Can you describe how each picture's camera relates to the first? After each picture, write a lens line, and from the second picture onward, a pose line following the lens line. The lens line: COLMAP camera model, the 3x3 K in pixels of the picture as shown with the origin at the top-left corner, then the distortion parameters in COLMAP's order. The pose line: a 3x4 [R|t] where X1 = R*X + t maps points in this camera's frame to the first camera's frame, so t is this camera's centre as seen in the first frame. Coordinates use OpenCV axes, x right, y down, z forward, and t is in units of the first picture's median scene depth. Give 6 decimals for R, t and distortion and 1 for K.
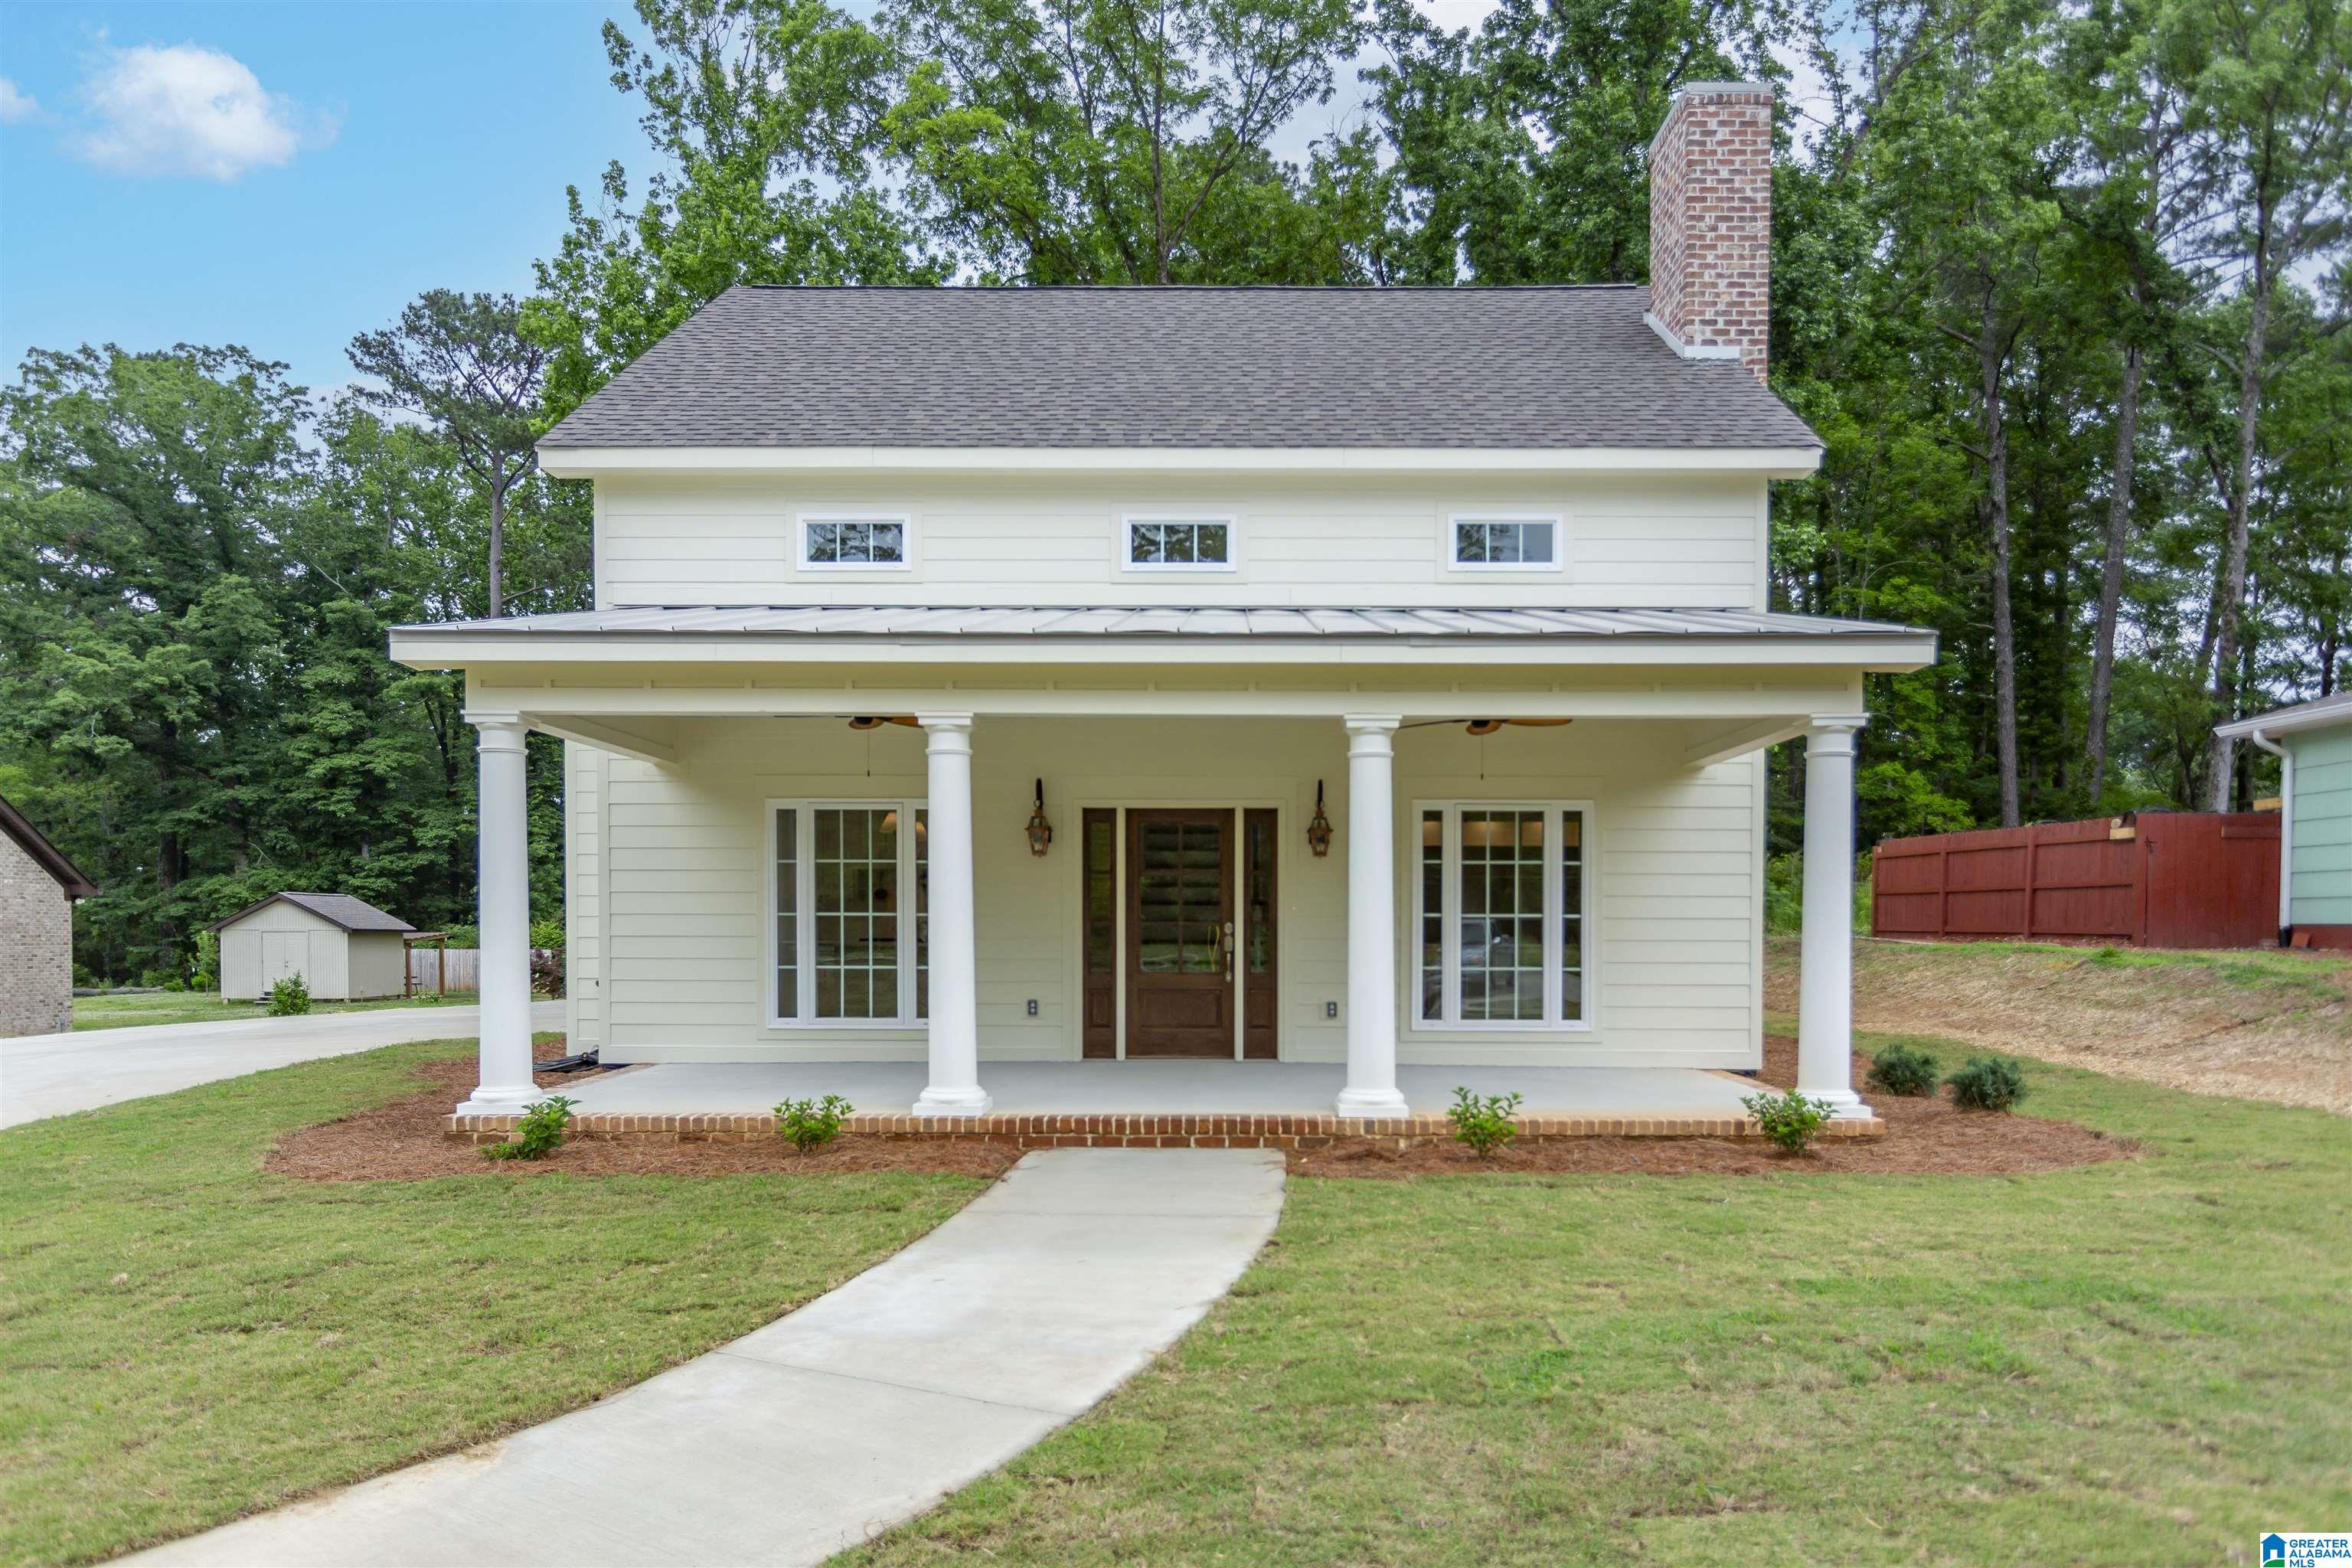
lens RADIAL K [[1550.0, 0, 1214.6], [0, 1550.0, 965.3], [0, 0, 1]] dist [0.001062, -0.001199]
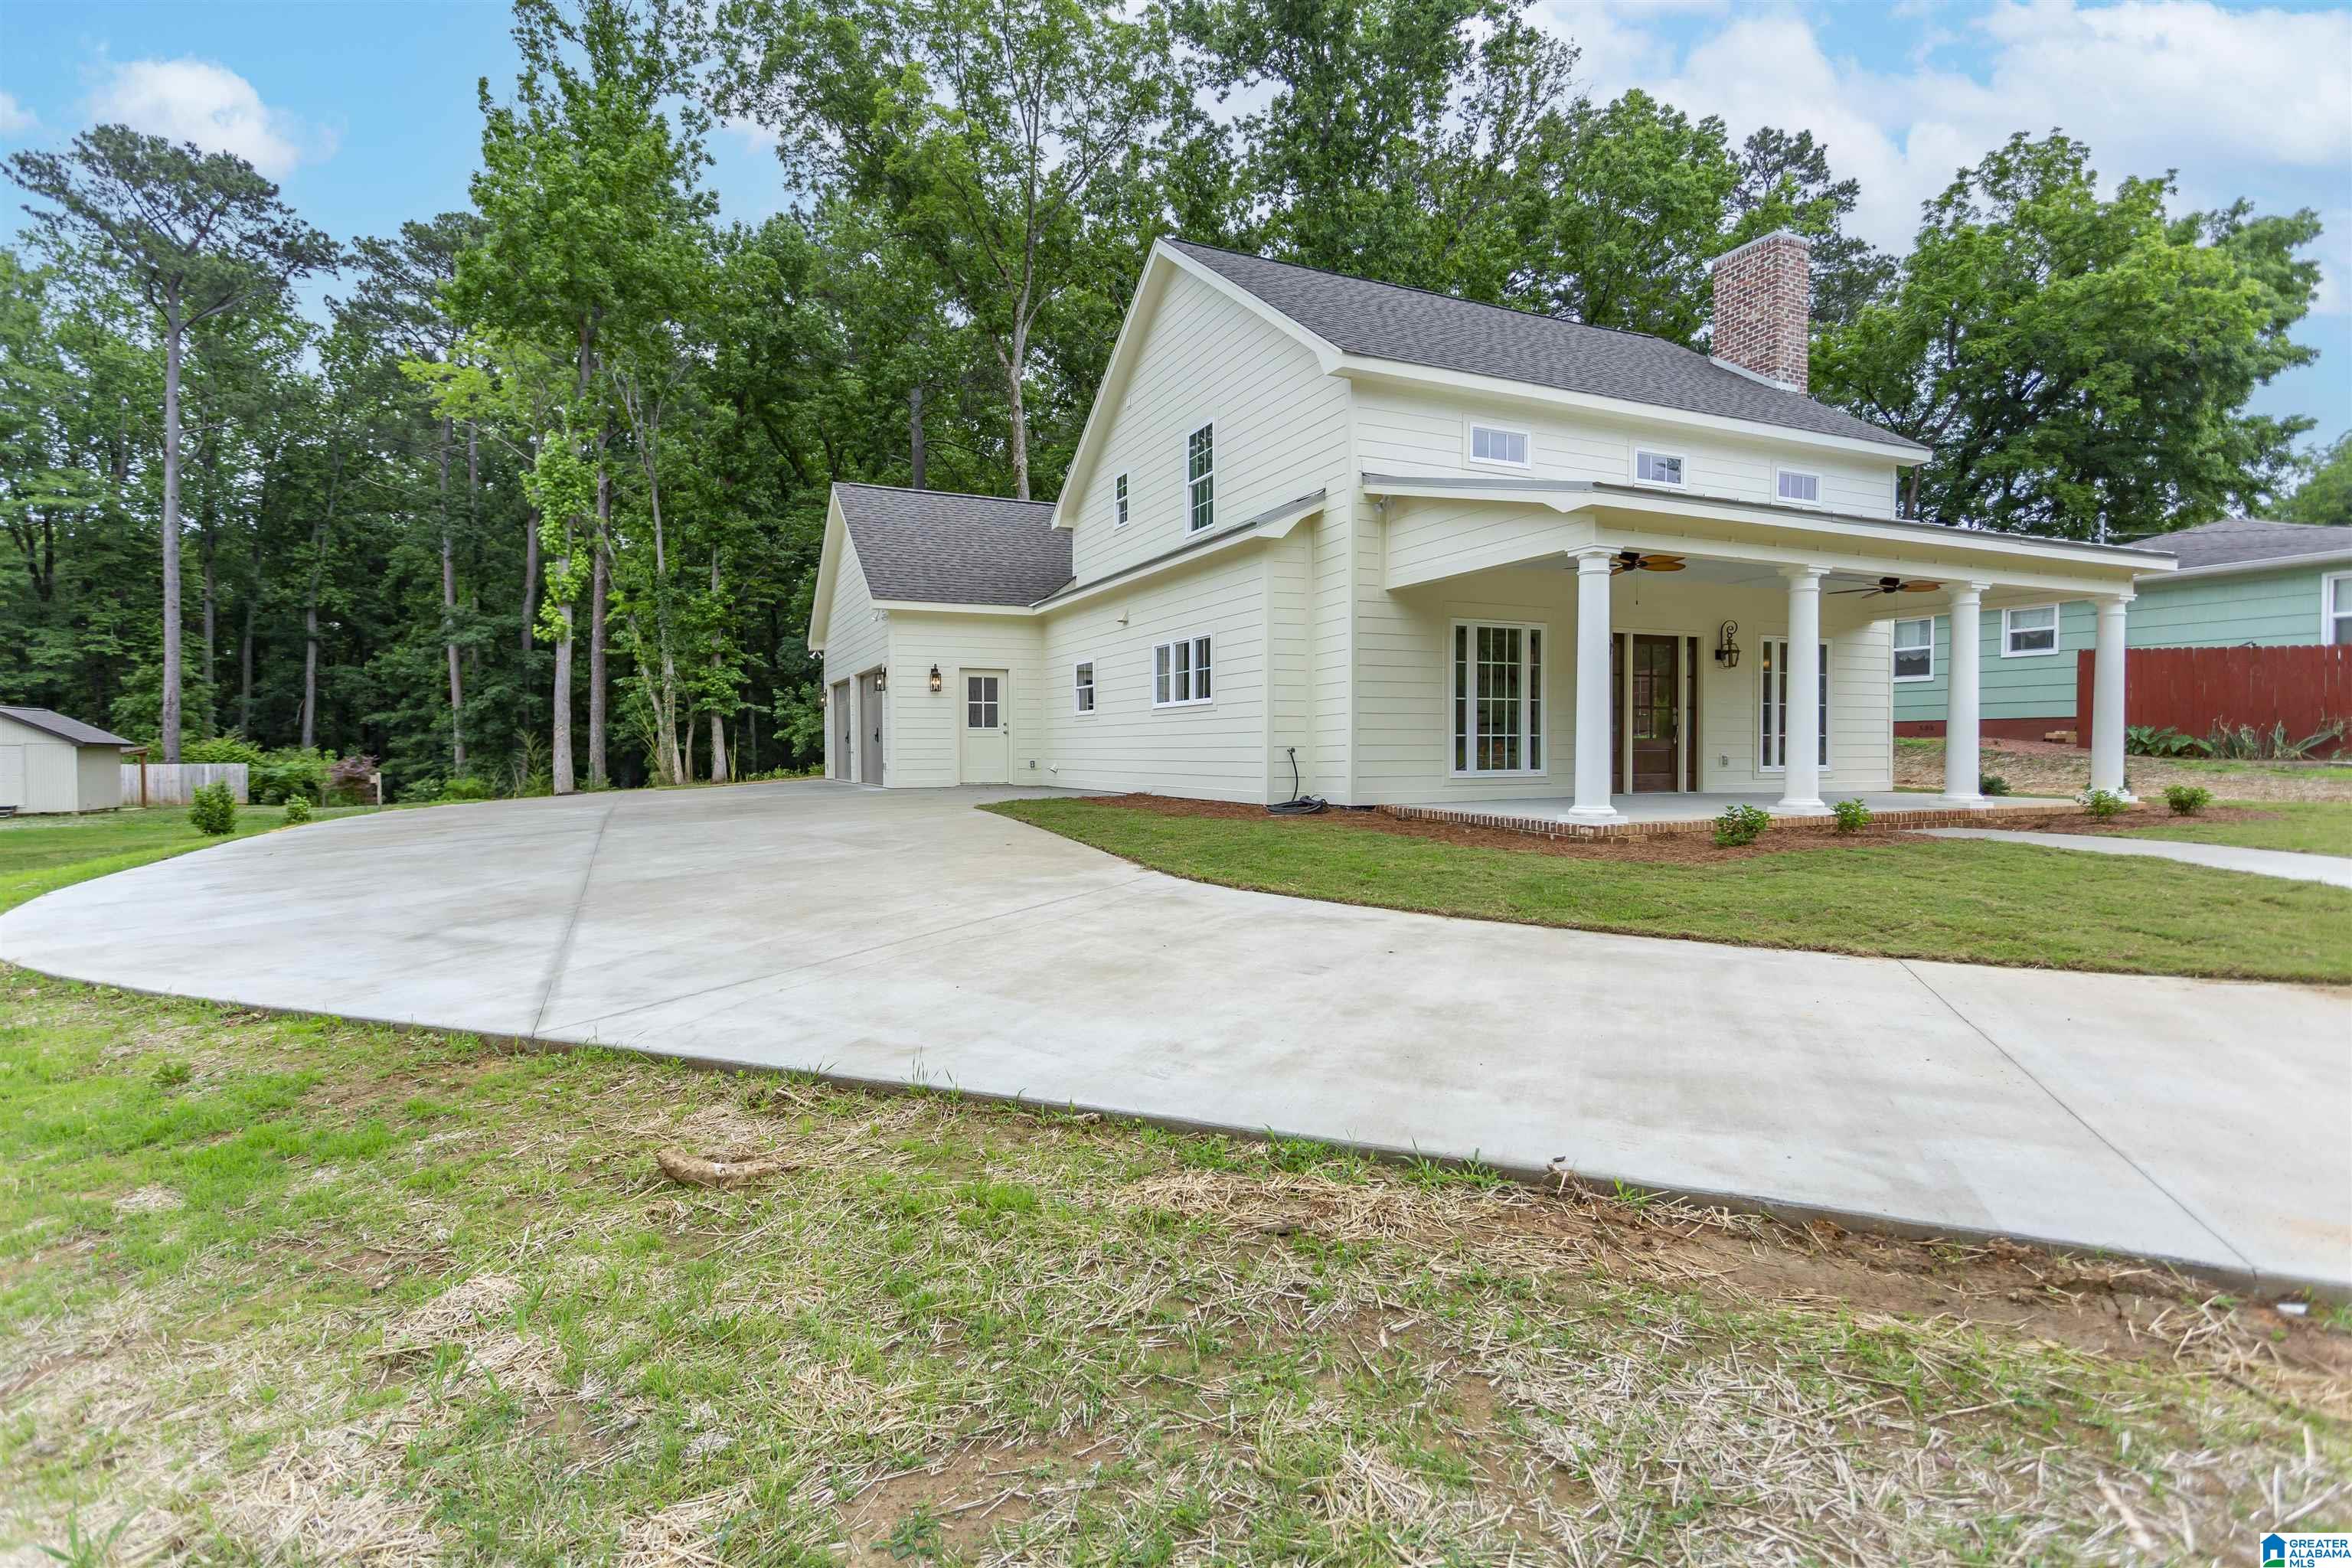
lens RADIAL K [[1114.7, 0, 1156.1], [0, 1114.7, 770.9], [0, 0, 1]] dist [0.003931, 0.001121]
pose [[0.907411, -0.015903, 0.419944, -0.863351], [0.017192, 0.999852, 0.000717, 0.025109], [-0.419893, 0.006569, 0.907550, 0.157988]]
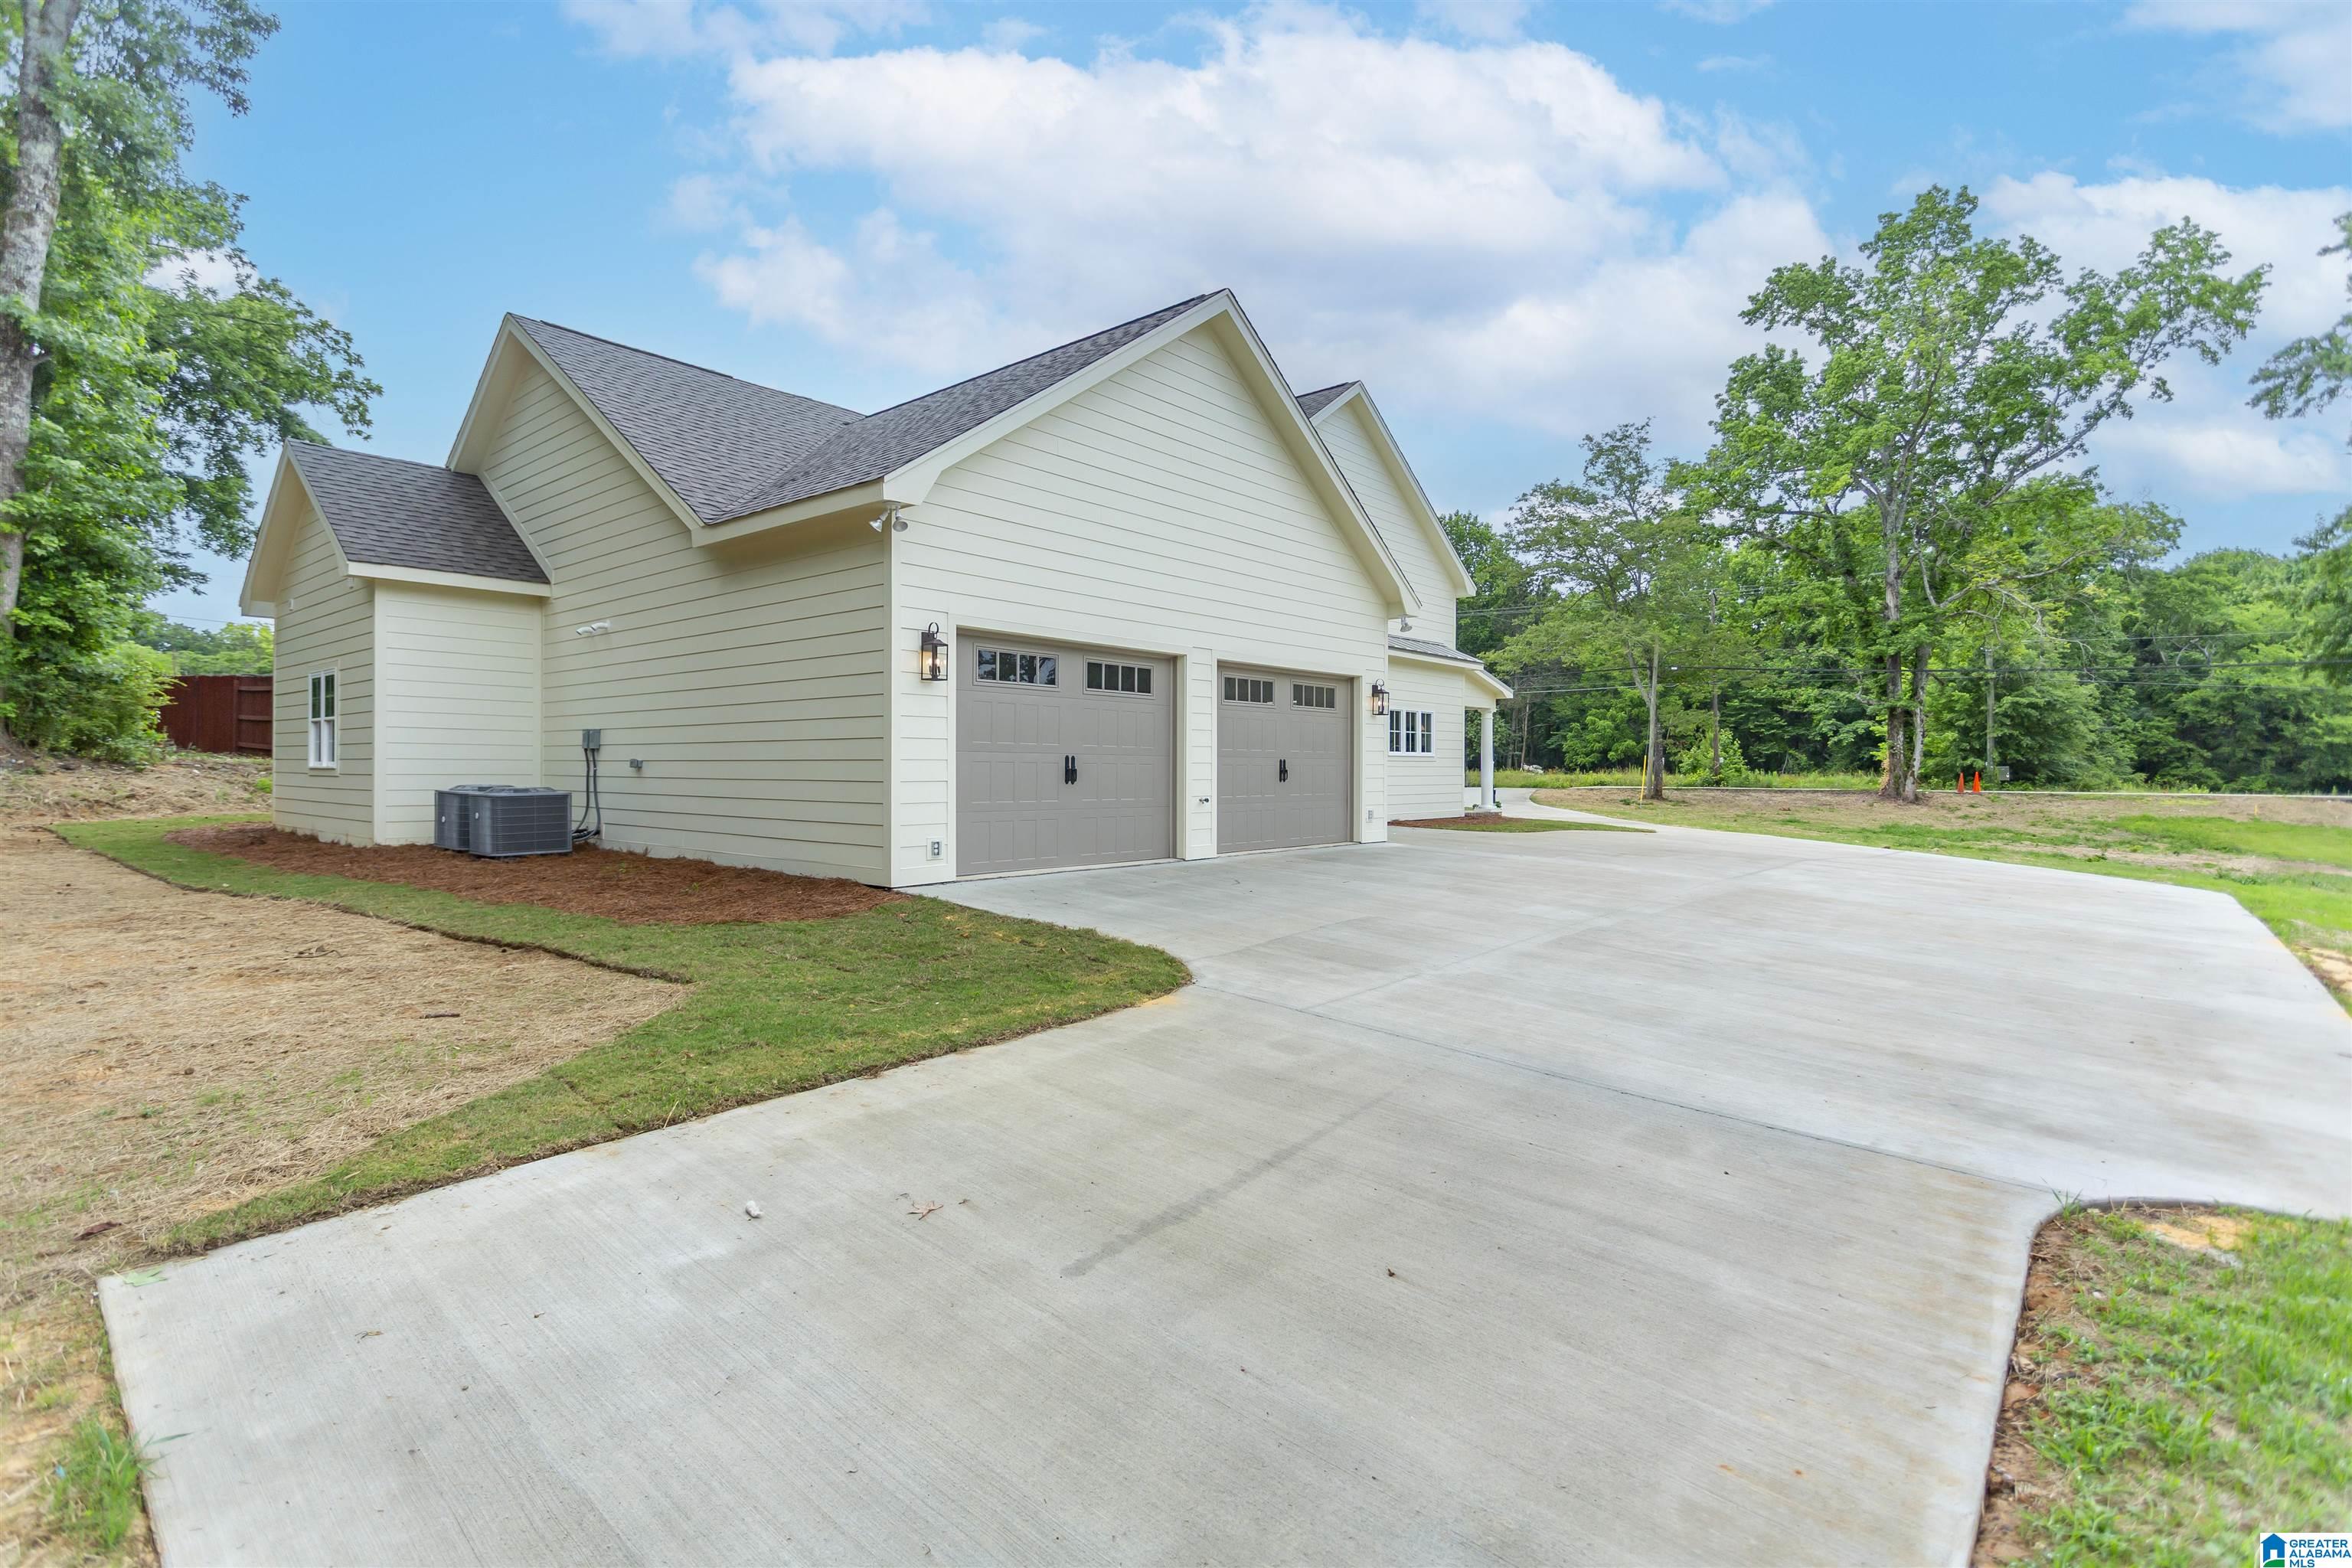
lens RADIAL K [[1114.7, 0, 1156.1], [0, 1114.7, 770.9], [0, 0, 1]] dist [0.003931, 0.001121]
pose [[-0.758146, -0.010332, 0.652002, -1.115635], [0.004316, 0.999773, 0.020860, -0.049242], [-0.652070, 0.018629, -0.757930, 2.494092]]
